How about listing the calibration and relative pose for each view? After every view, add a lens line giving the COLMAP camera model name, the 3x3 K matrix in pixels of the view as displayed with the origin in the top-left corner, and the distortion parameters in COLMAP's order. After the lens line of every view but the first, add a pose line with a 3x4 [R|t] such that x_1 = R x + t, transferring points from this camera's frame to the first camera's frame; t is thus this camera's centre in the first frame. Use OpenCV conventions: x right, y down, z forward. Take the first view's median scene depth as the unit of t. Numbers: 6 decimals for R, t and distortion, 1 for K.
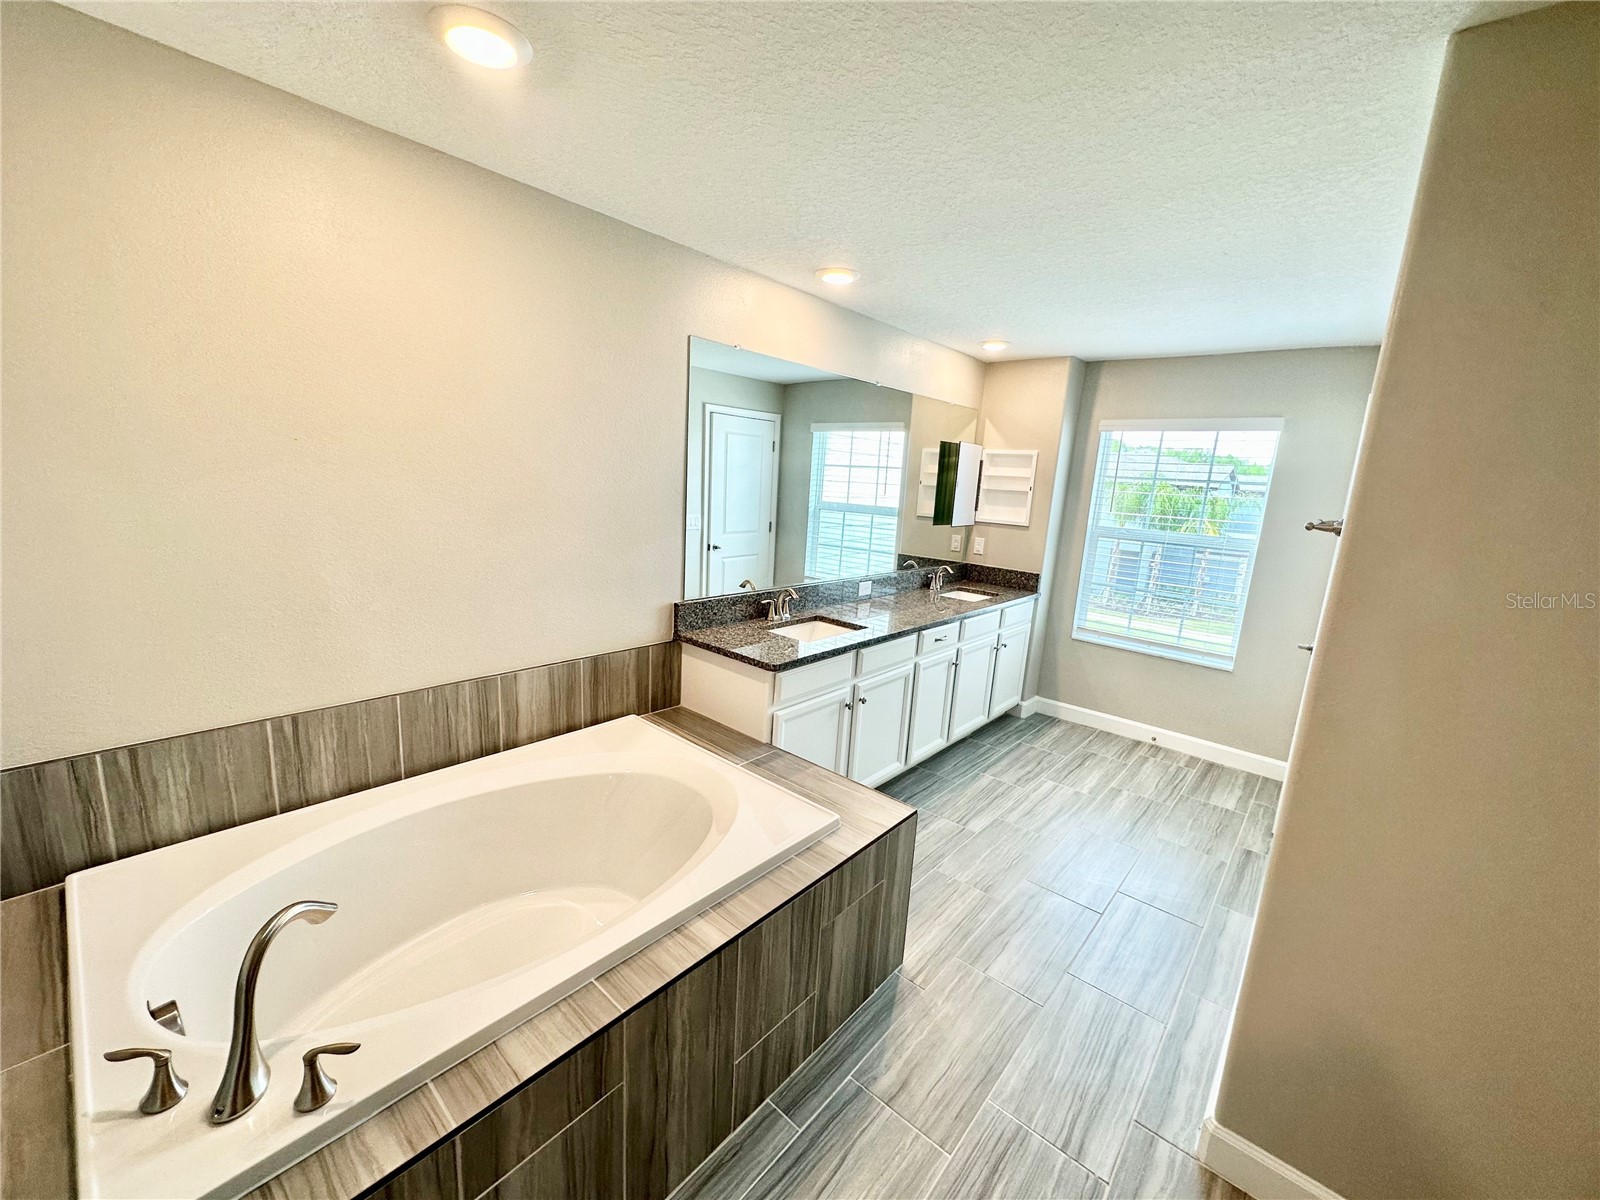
lens RADIAL K [[631.0, 0, 801.7], [0, 631.0, 601.0], [0, 0, 1]] dist [0.000021, 0.000075]
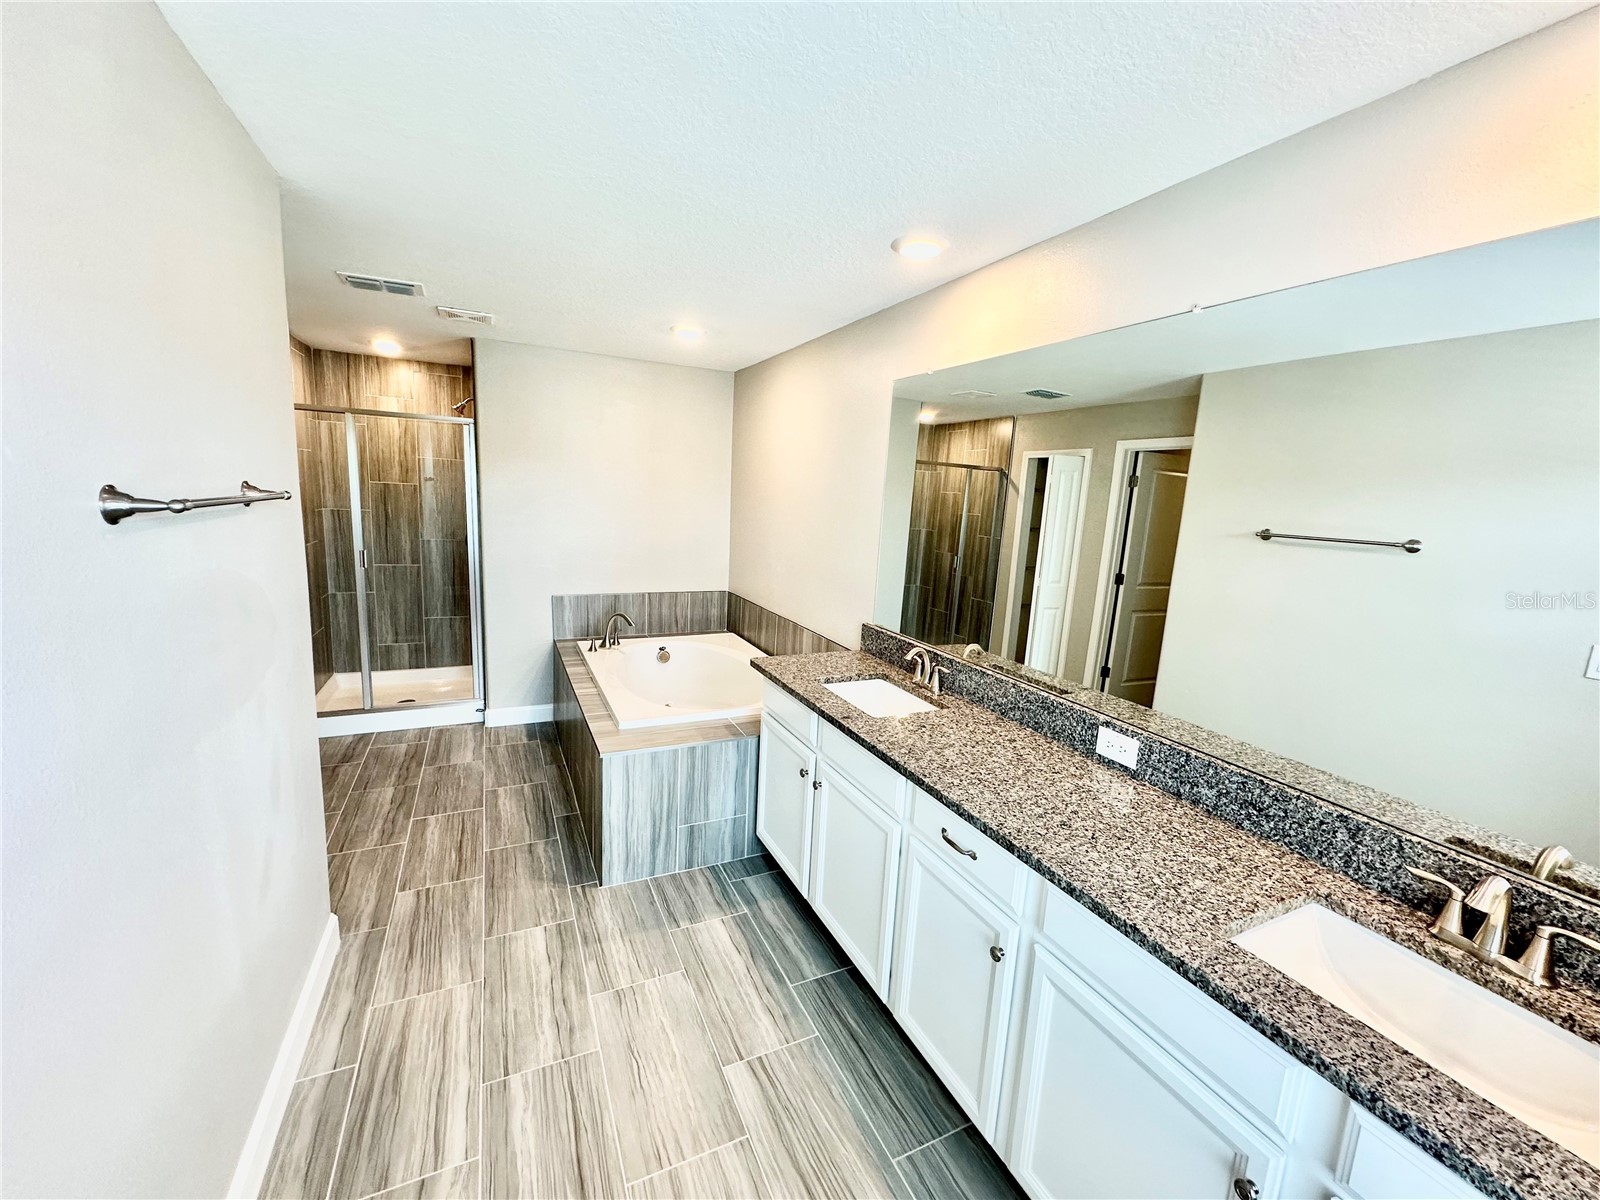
lens RADIAL K [[631.0, 0, 801.7], [0, 631.0, 601.0], [0, 0, 1]] dist [0.000021, 0.000075]
pose [[-0.384348, 0.075560, -0.920091, 1.087732], [-0.255194, 0.949115, 0.184545, -0.264242], [0.887216, 0.305731, -0.345508, 1.608751]]
